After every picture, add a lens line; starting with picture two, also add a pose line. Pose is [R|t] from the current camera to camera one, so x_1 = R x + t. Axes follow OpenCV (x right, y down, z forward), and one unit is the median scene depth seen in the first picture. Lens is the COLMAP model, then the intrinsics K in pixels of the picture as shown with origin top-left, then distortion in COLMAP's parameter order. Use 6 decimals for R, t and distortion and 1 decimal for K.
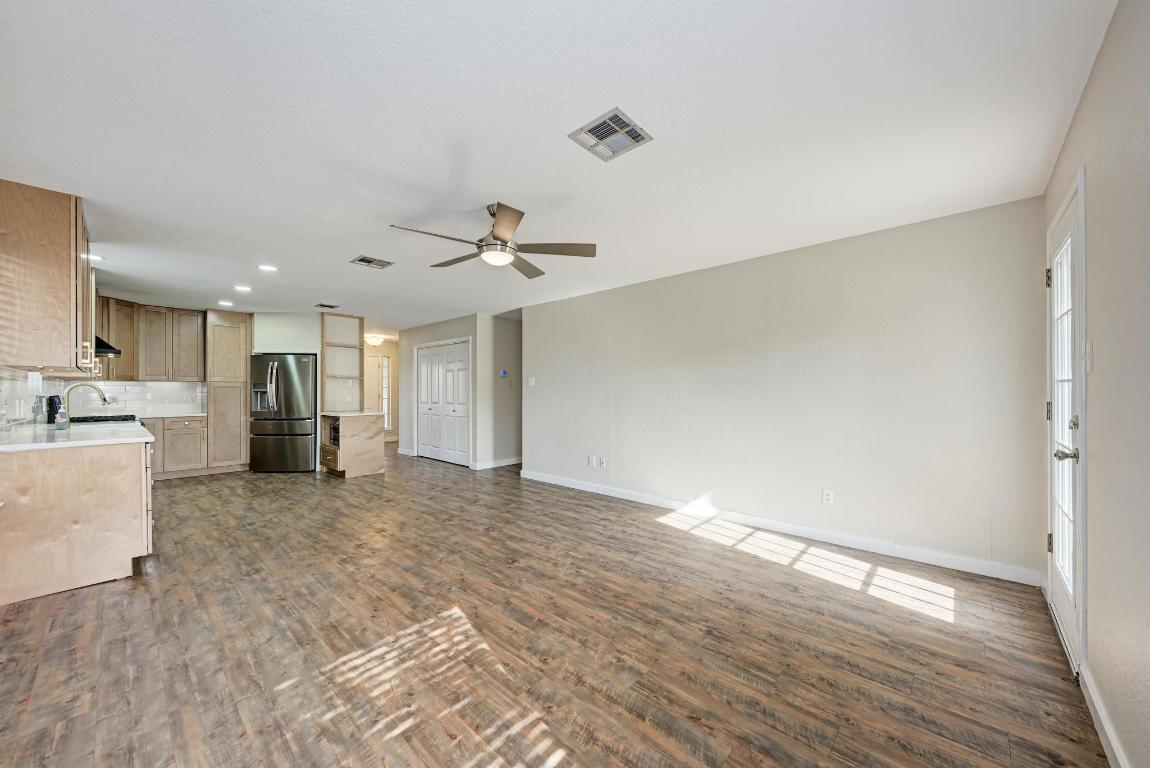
lens RADIAL K [[418.7, 0, 576.8], [0, 418.7, 388.3], [0, 0, 1]] dist [0.010317, -0.003493]
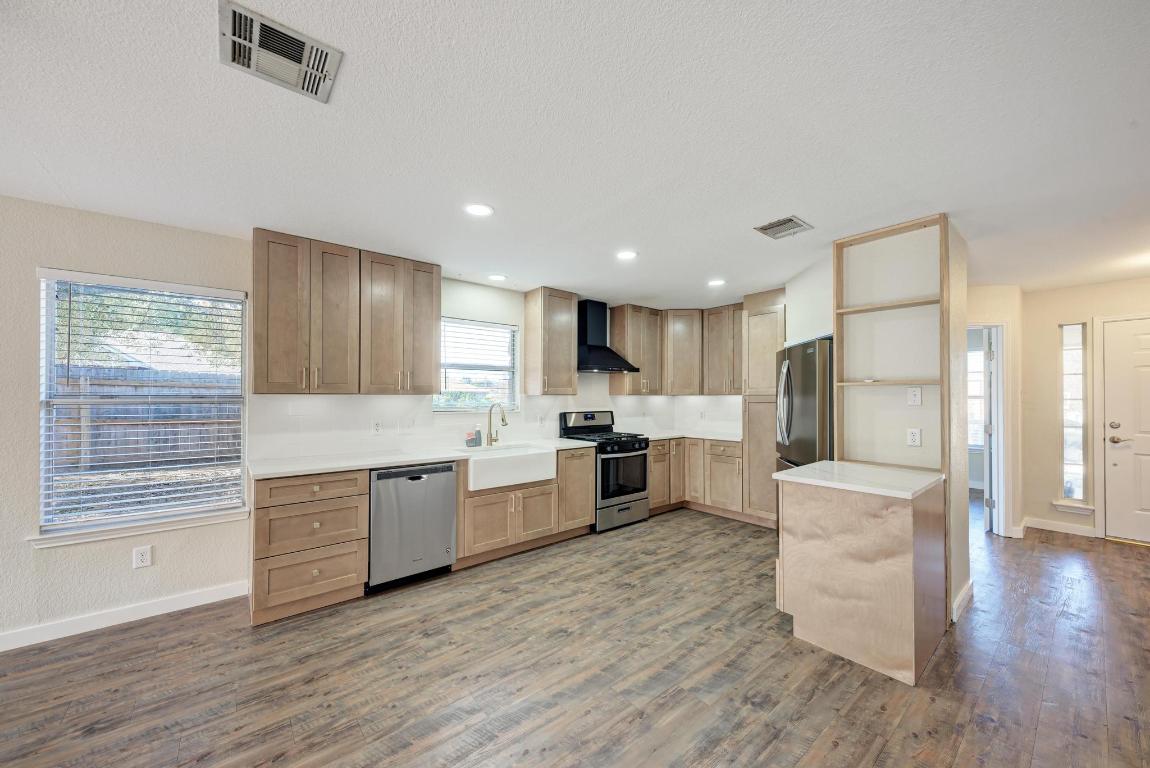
lens RADIAL K [[418.7, 0, 576.8], [0, 418.7, 391.3], [0, 0, 1]] dist [0.010317, -0.003493]
pose [[-0.131867, -0.010201, -0.991215, -0.158393], [0.007801, 0.999905, -0.011328, -0.022548], [0.991237, -0.009226, -0.131775, 1.113225]]
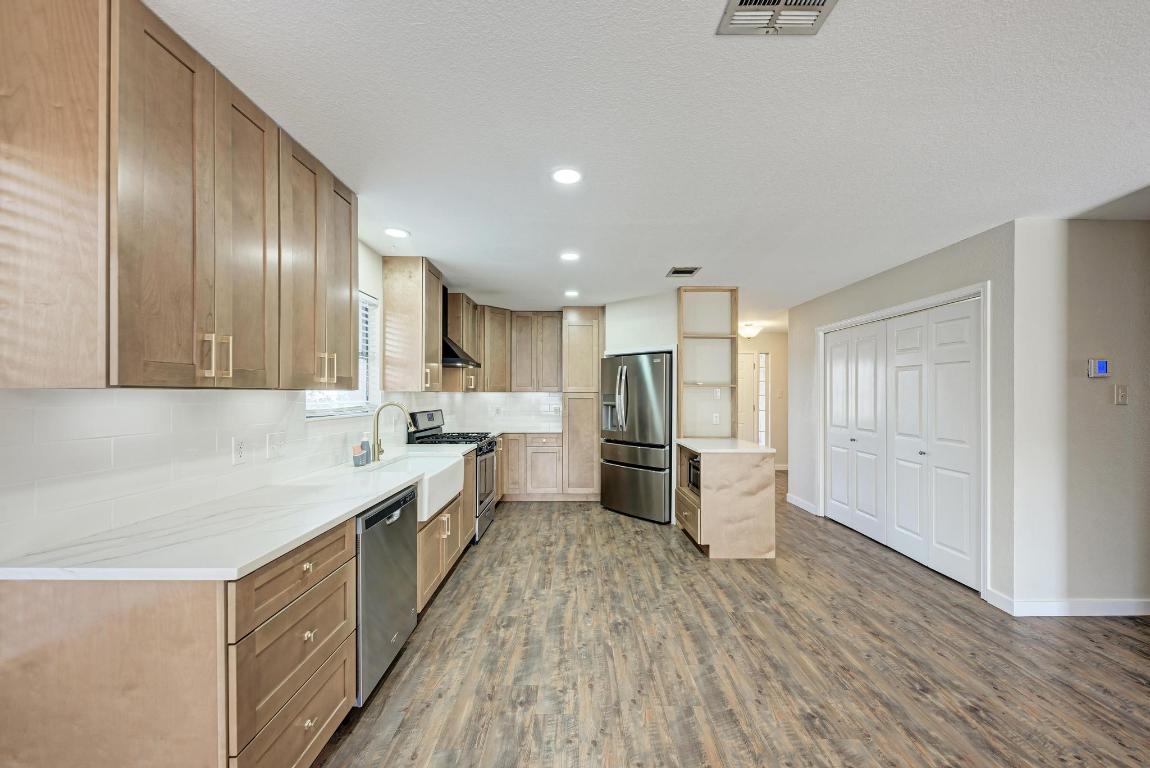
lens RADIAL K [[418.7, 0, 579.5], [0, 418.7, 391.0], [0, 0, 1]] dist [0.010317, -0.003493]
pose [[0.684903, -0.000773, -0.728634, -0.327058], [0.002910, 0.999994, 0.001674, -0.026999], [0.728628, -0.003267, 0.684901, 0.612475]]
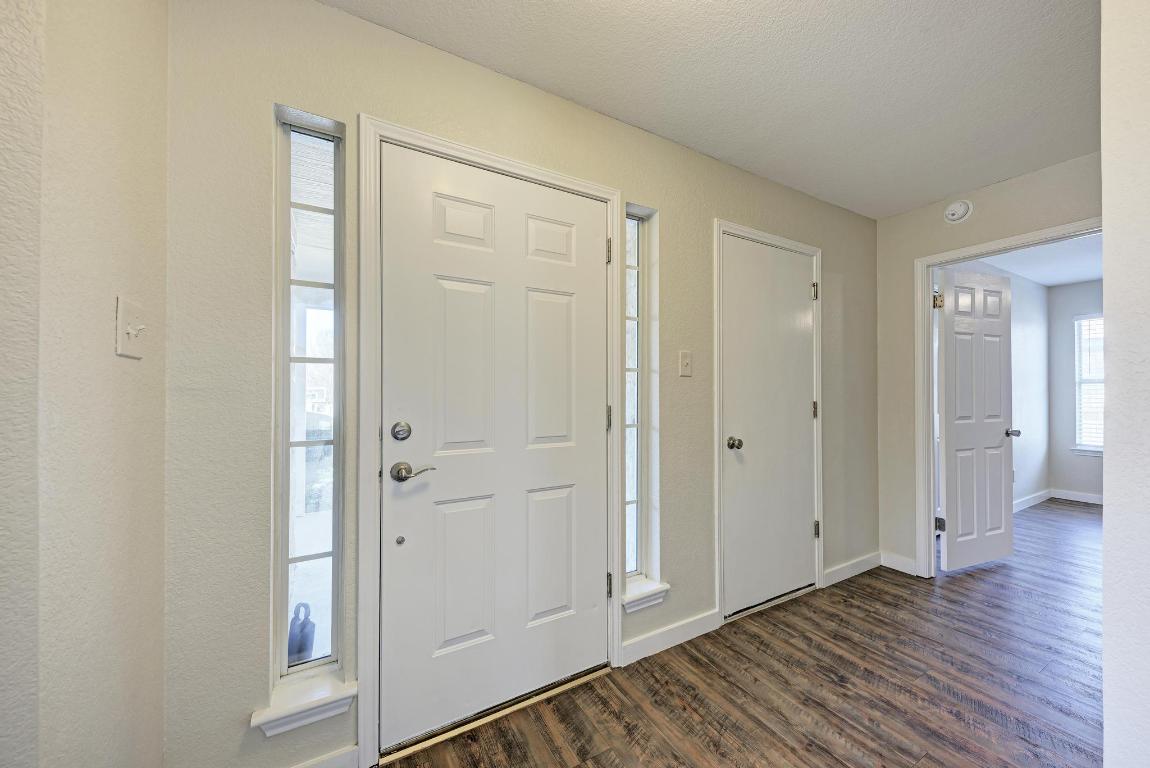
lens RADIAL K [[418.7, 0, 576.6], [0, 418.7, 388.3], [0, 0, 1]] dist [0.010317, -0.003493]
pose [[0.951502, -0.002754, -0.307629, -0.977584], [0.004339, 0.999981, 0.004468, 0.014386], [0.307611, -0.005586, 0.951496, 1.869557]]
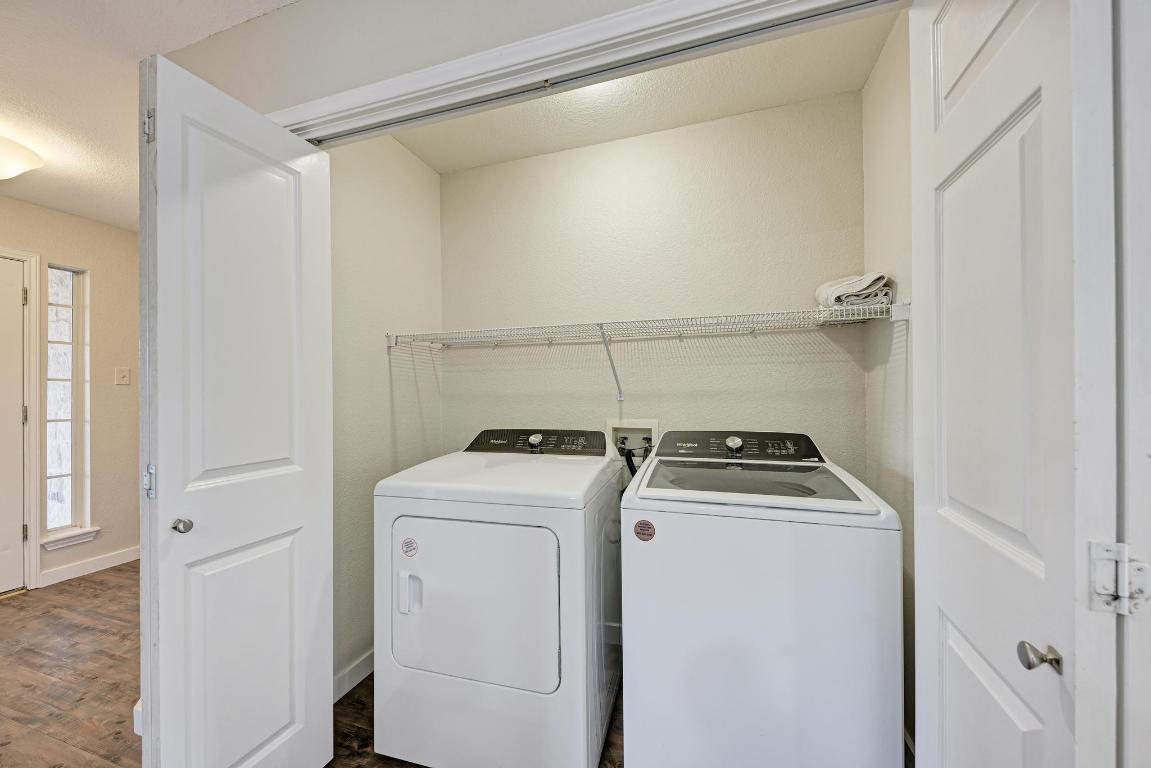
lens RADIAL K [[419.1, 0, 575.0], [0, 419.1, 387.7], [0, 0, 1]] dist [0.010317, -0.003493]
pose [[0.908738, -0.002115, 0.417362, -0.613256], [0.000073, 0.999988, 0.004910, 0.005396], [-0.417367, -0.004431, 0.908727, 1.405039]]
